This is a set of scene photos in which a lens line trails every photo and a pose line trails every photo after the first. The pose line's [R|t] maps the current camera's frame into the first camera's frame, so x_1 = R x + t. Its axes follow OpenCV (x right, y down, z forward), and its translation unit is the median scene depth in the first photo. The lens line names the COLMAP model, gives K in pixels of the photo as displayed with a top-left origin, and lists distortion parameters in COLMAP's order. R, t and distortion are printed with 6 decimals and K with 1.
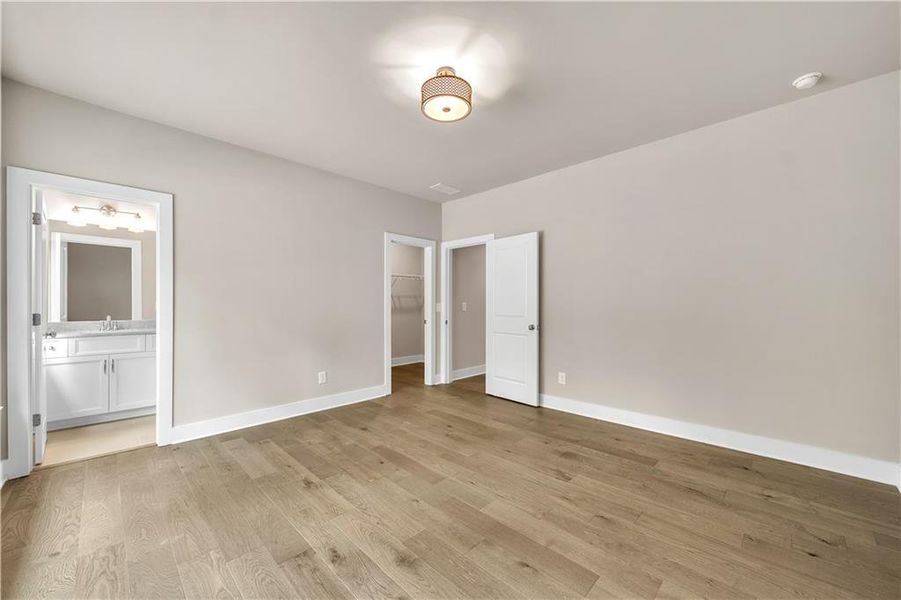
lens RADIAL K [[329.0, 0, 450.3], [0, 329.0, 304.9], [0, 0, 1]] dist [-0.000687, -0.000023]
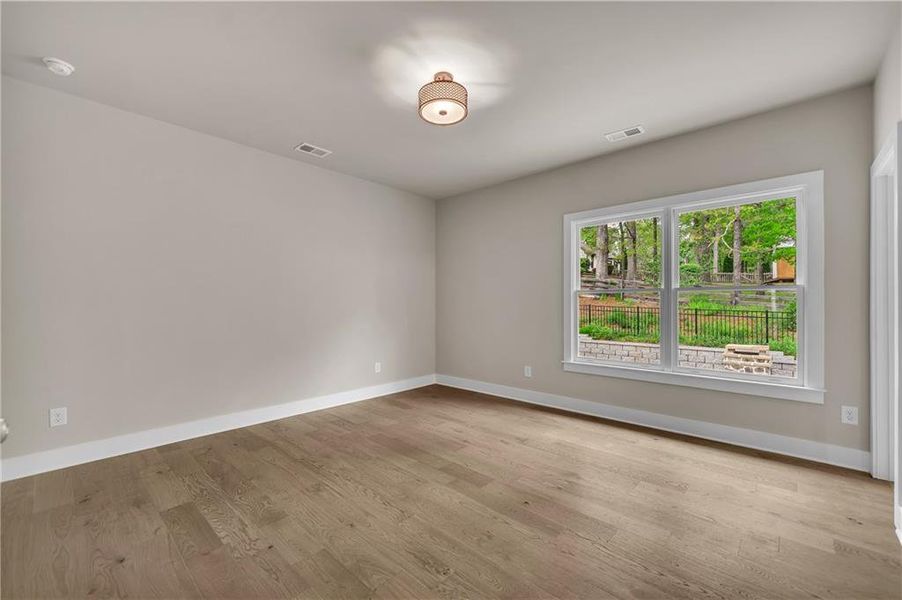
lens RADIAL K [[329.4, 0, 451.7], [0, 329.4, 300.7], [0, 0, 1]] dist [-0.000687, -0.000023]
pose [[-0.999230, 0.001487, -0.039205, 0.001589], [0.001675, 0.999987, -0.004763, -0.003174], [0.039197, -0.004825, -0.999220, 1.966416]]
